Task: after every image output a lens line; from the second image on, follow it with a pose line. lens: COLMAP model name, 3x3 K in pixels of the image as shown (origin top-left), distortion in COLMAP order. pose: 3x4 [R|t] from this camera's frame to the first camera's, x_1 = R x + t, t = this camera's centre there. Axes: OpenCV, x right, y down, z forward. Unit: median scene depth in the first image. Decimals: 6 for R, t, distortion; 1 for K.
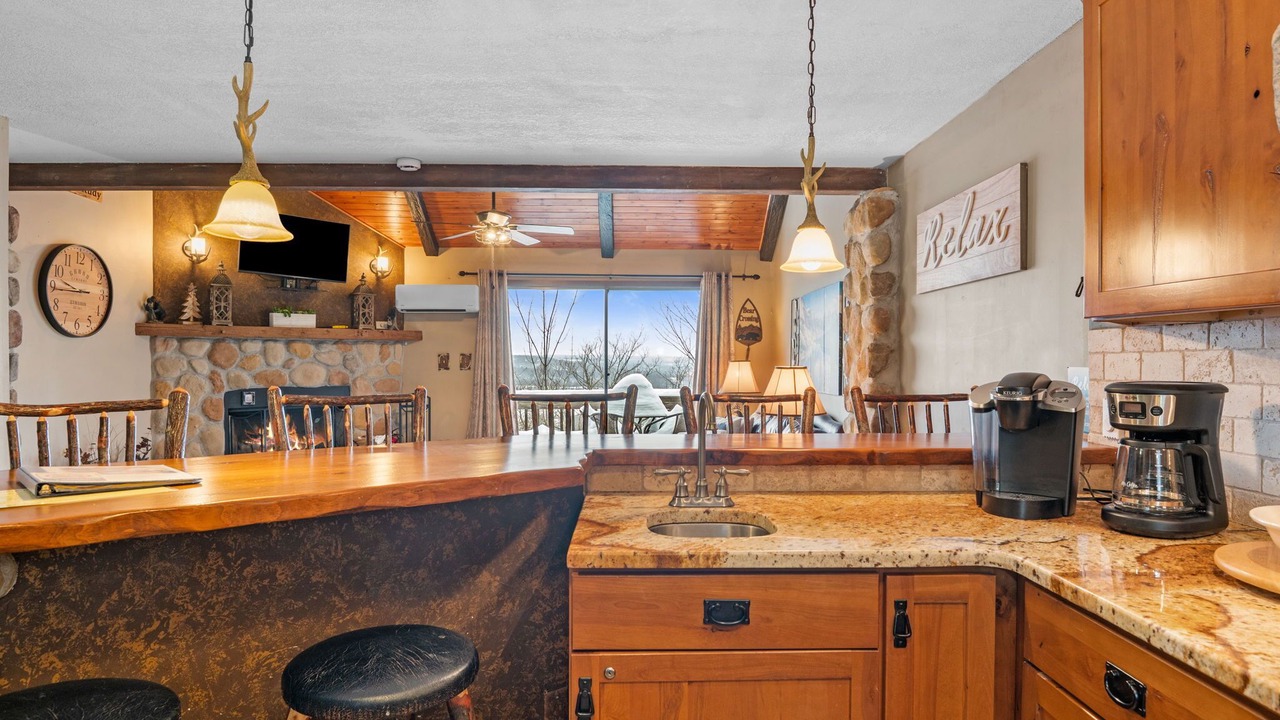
lens RADIAL K [[746.3, 0, 642.6], [0, 746.3, 365.1], [0, 0, 1]] dist [-0.007674, -0.001430]
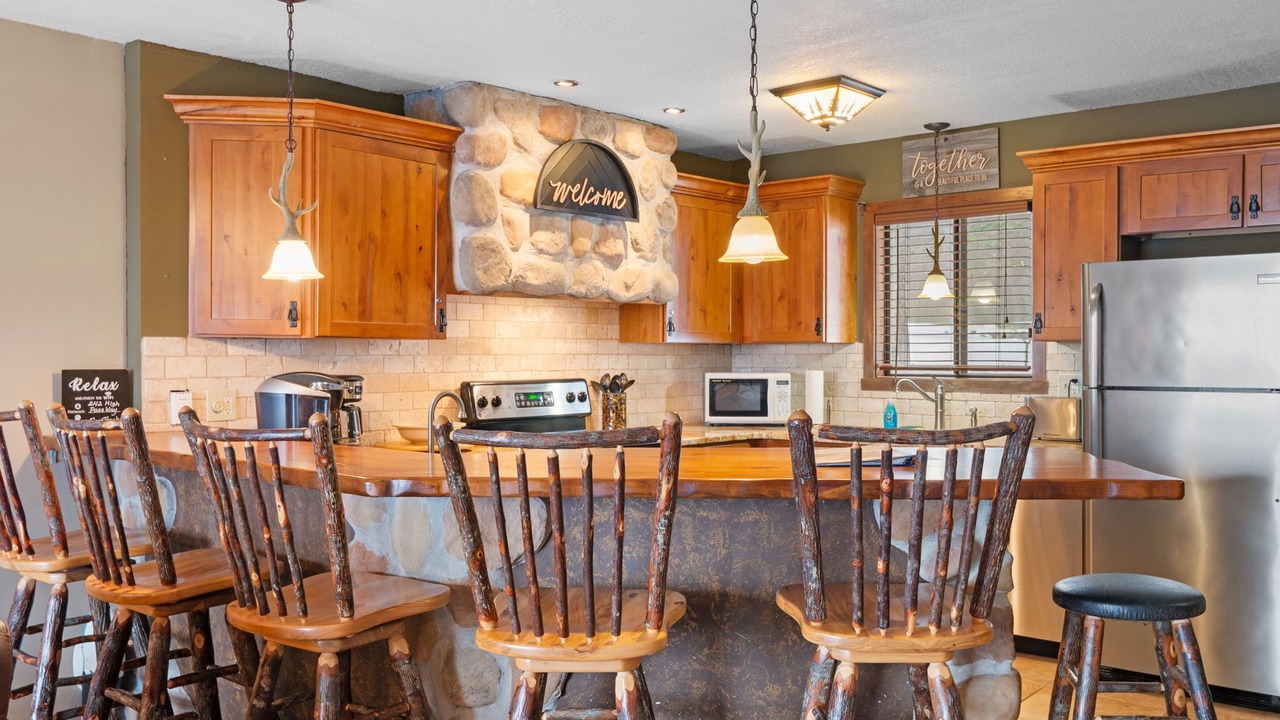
lens RADIAL K [[1127.6, 0, 638.6], [0, 1127.6, 363.9], [0, 0, 1]] dist [-0.002648, -0.009677]
pose [[-0.749173, -0.008338, 0.662322, -1.683596], [0.001854, 0.999890, 0.014684, -0.043009], [-0.662372, 0.012229, -0.749075, 2.640184]]
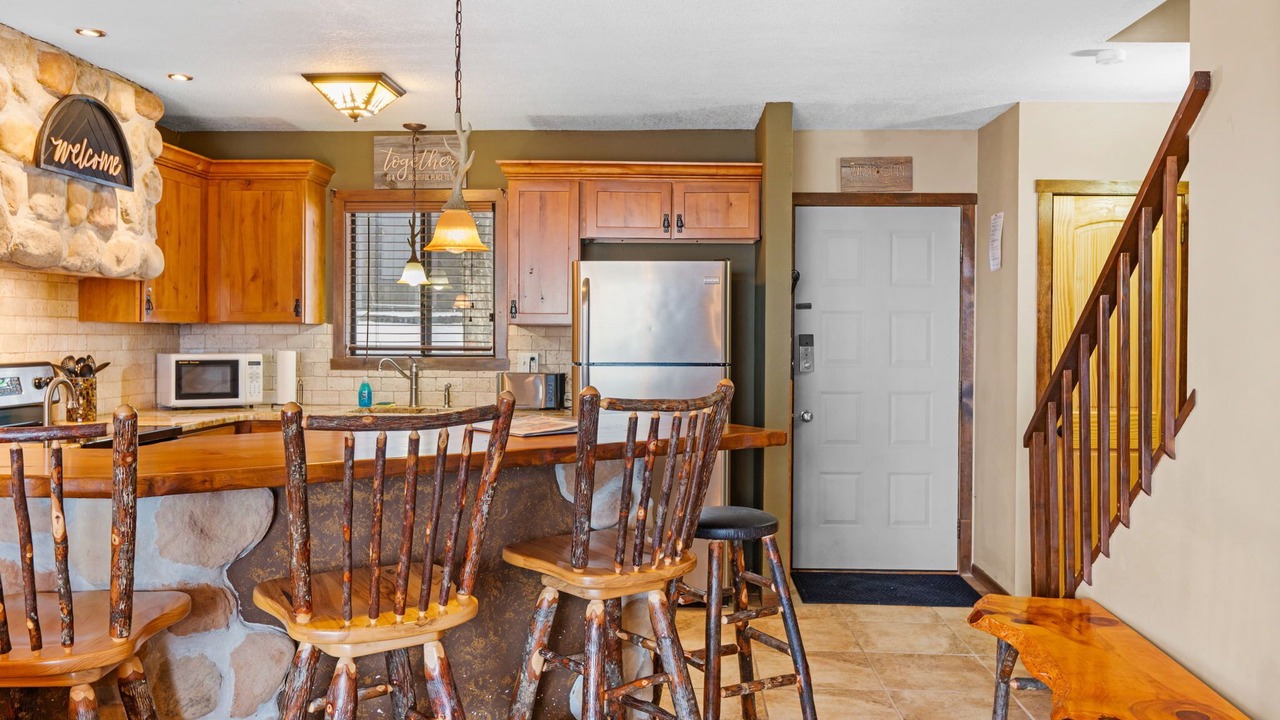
lens RADIAL K [[1077.6, 0, 672.7], [0, 1077.6, 339.4], [0, 0, 1]] dist [0.000236, -0.019049]
pose [[-0.999507, -0.007729, 0.030430, -1.018227], [-0.007440, 0.999926, 0.009612, -0.048512], [-0.030502, 0.009381, -0.999491, 3.041376]]
